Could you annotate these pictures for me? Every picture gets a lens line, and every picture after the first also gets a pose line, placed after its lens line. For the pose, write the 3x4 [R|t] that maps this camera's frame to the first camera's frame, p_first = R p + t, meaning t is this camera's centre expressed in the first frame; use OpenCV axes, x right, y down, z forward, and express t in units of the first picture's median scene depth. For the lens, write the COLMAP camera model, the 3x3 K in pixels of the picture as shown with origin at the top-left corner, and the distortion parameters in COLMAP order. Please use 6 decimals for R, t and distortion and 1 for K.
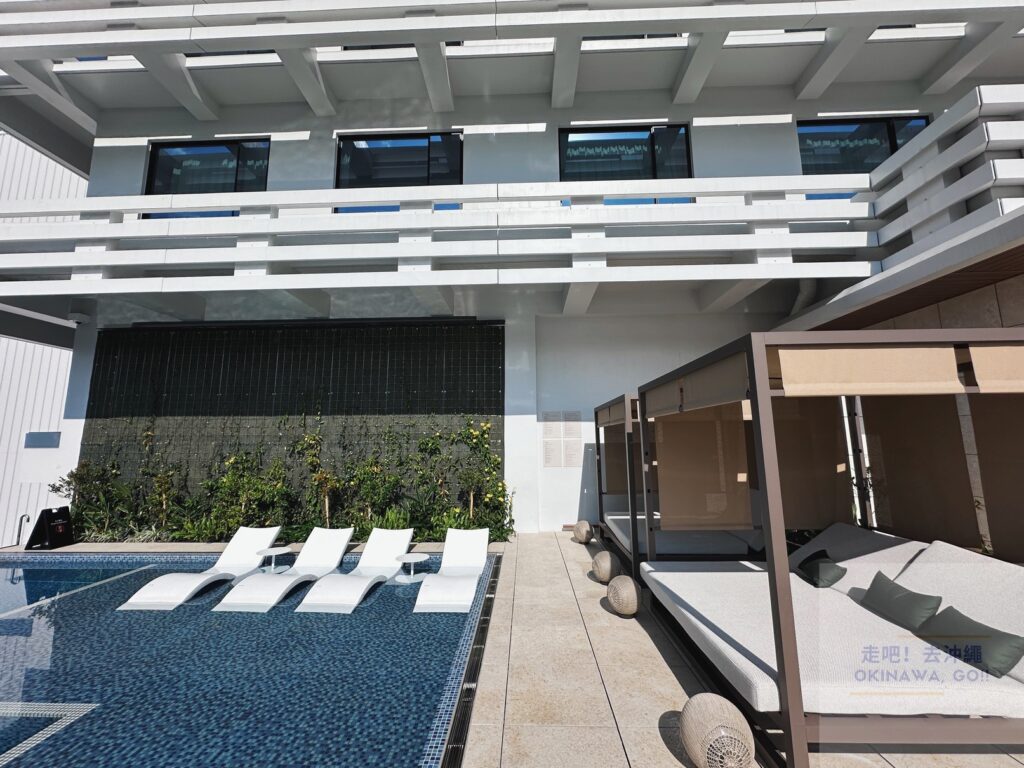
lens RADIAL K [[409.8, 0, 513.6], [0, 409.8, 380.1], [0, 0, 1]] dist [-0.001635, 0.000239]
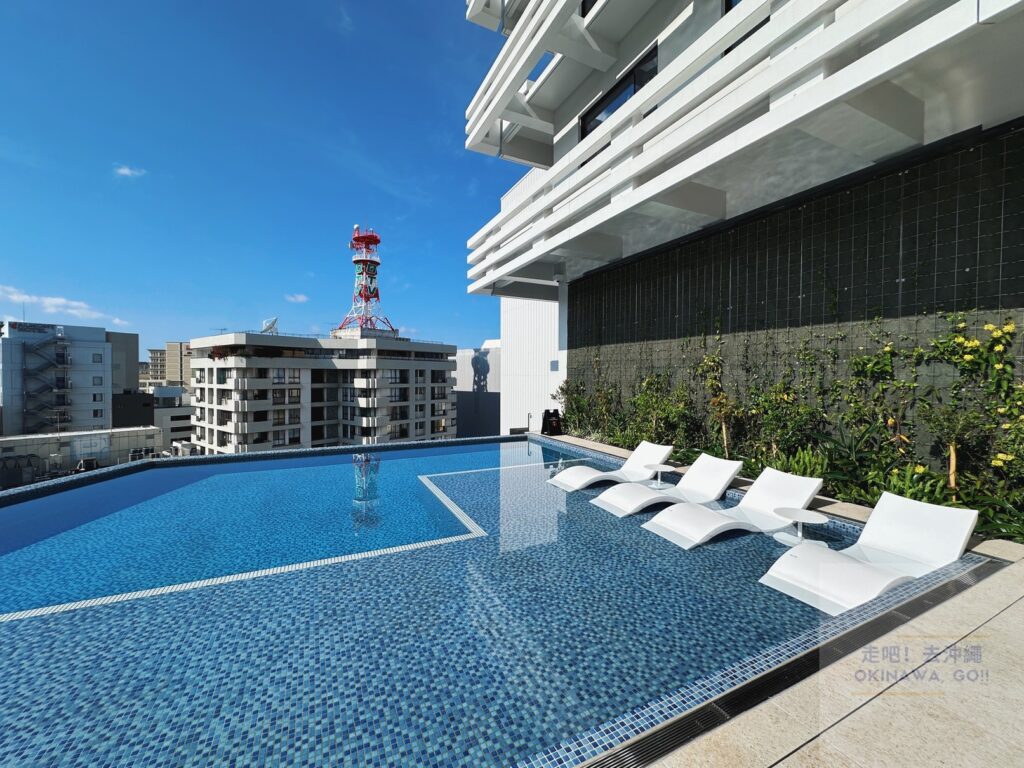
lens RADIAL K [[409.8, 0, 513.6], [0, 409.8, 380.1], [0, 0, 1]] dist [-0.001635, 0.000239]
pose [[0.467386, 0.022160, -0.883776, 0.115252], [0.119781, 0.988880, 0.088142, 0.057682], [0.875901, -0.147056, 0.459534, 0.203031]]
